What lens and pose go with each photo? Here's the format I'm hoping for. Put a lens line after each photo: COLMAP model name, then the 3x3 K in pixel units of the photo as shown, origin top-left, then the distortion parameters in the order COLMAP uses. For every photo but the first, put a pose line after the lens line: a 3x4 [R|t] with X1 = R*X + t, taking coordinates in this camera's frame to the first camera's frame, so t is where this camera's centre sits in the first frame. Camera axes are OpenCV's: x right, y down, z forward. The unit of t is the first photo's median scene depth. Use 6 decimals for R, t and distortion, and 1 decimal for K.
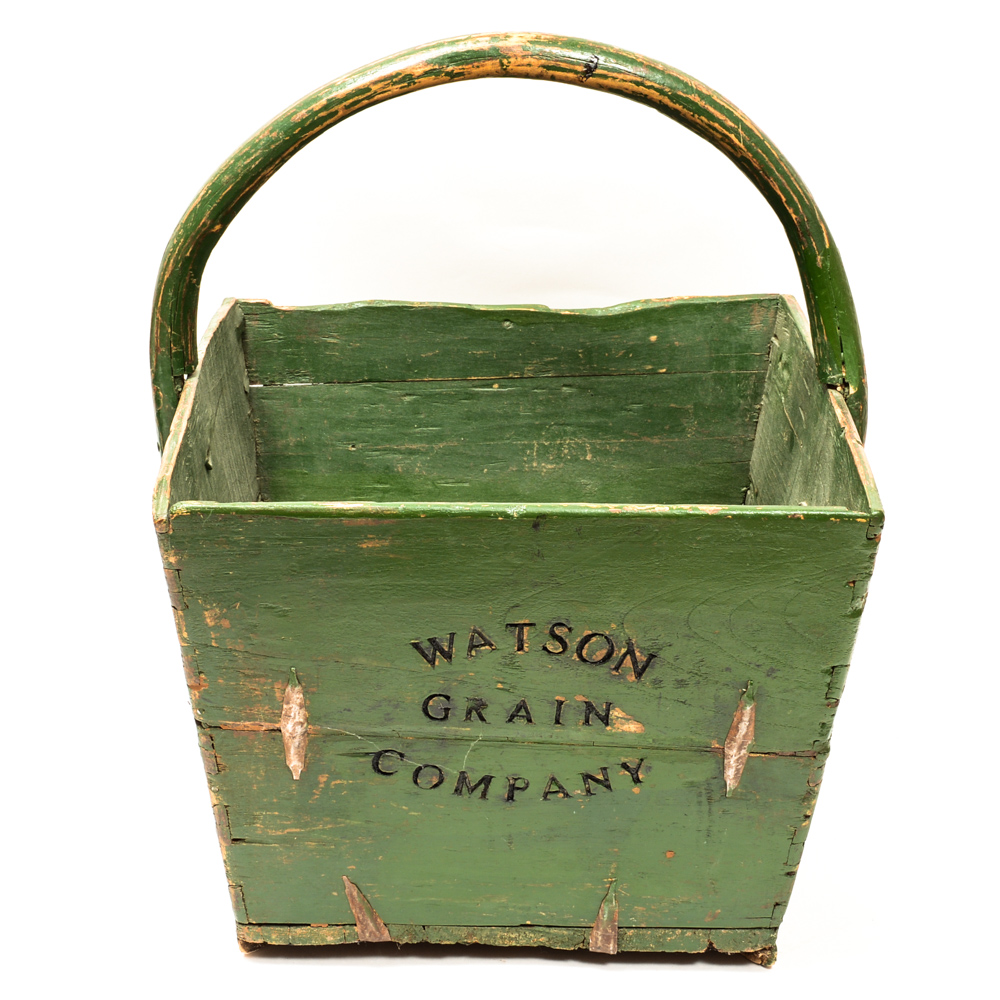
lens RADIAL K [[3124.7, 0, 500.0], [0, 3124.7, 500.0], [0, 0, 1]] dist [0.004667, 0.122081]
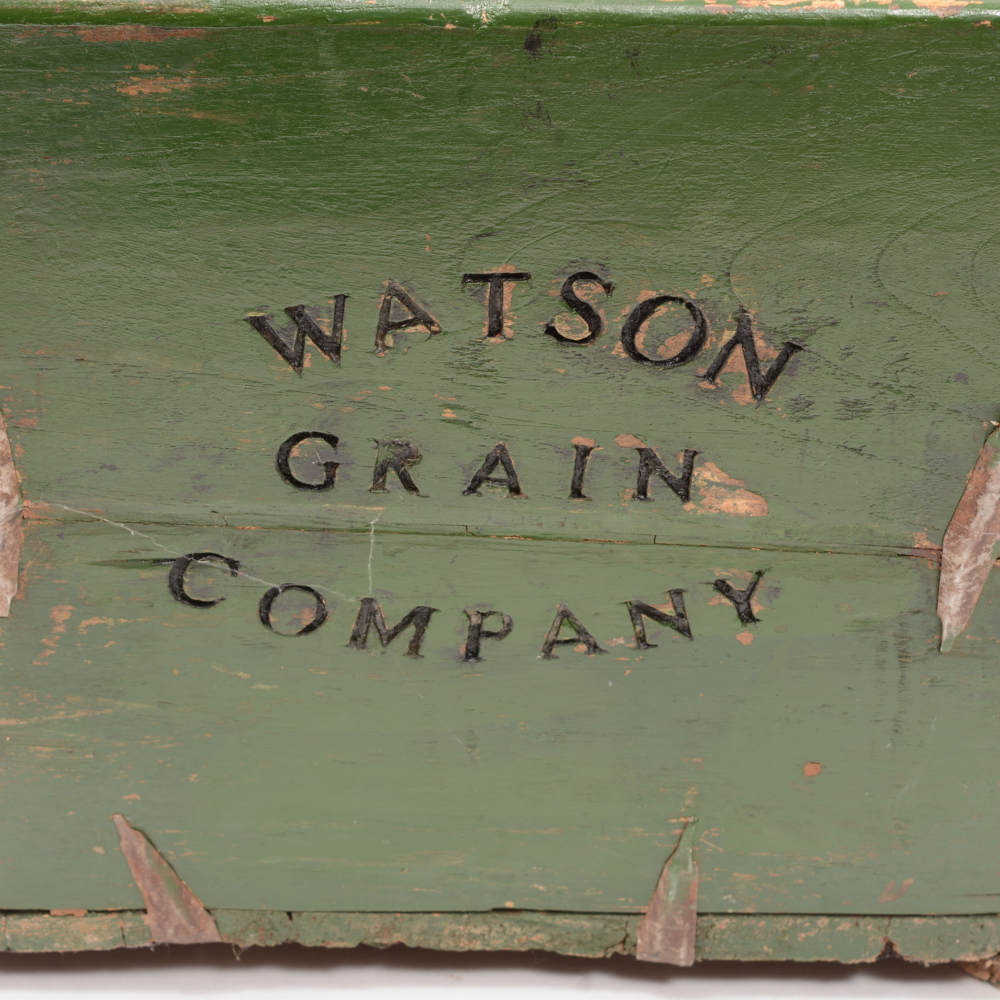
lens RADIAL K [[3352.8, 0, 500.0], [0, 3352.8, 500.0], [0, 0, 1]] dist [0.068701, 0.045406]
pose [[0.999907, 0.000309, 0.013666, 0.000669], [-0.001700, 0.994794, 0.101890, 0.022384], [-0.013563, -0.101903, 0.994702, 0.511673]]
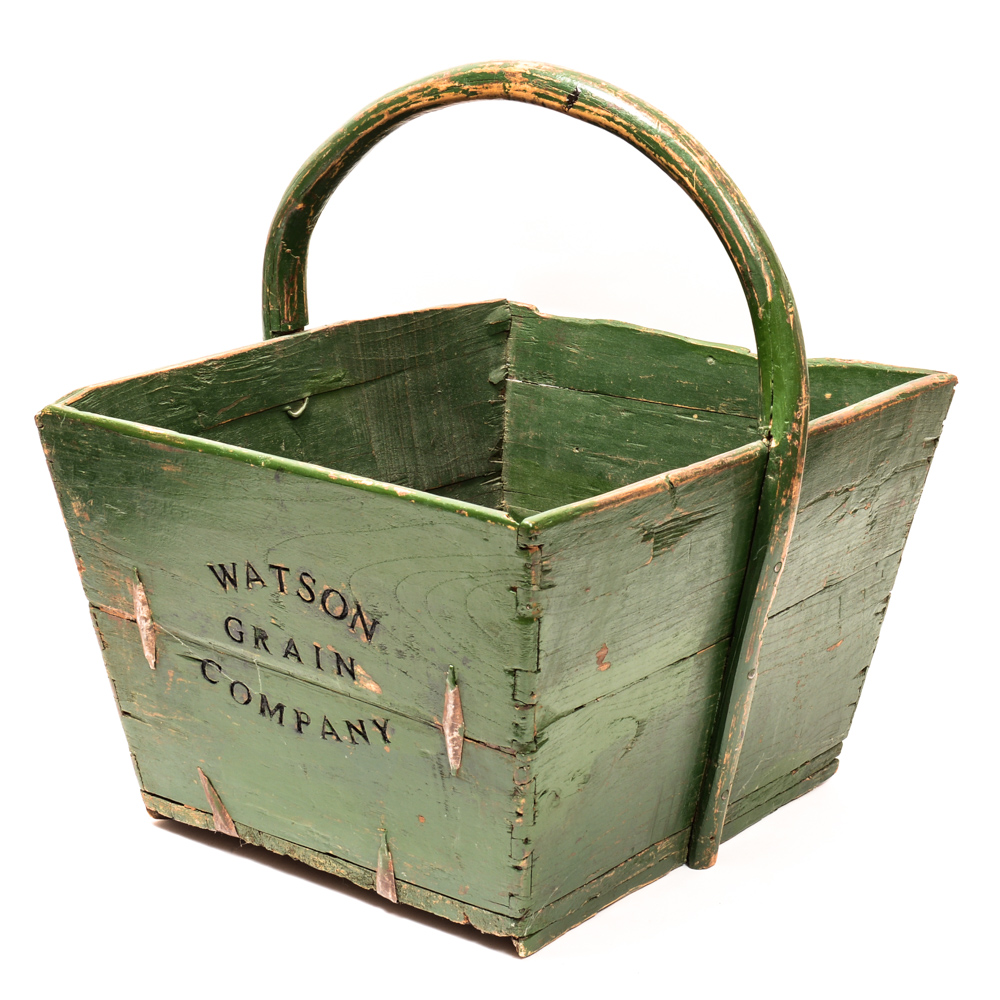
lens RADIAL K [[2811.8, 0, 500.0], [0, 2811.8, 500.0], [0, 0, 1]] dist [-0.006675, 0.277211]
pose [[0.791521, 0.181490, -0.583572, 0.628343], [-0.203695, 0.978632, 0.028074, -0.026781], [0.576197, 0.096650, 0.811576, 0.224972]]
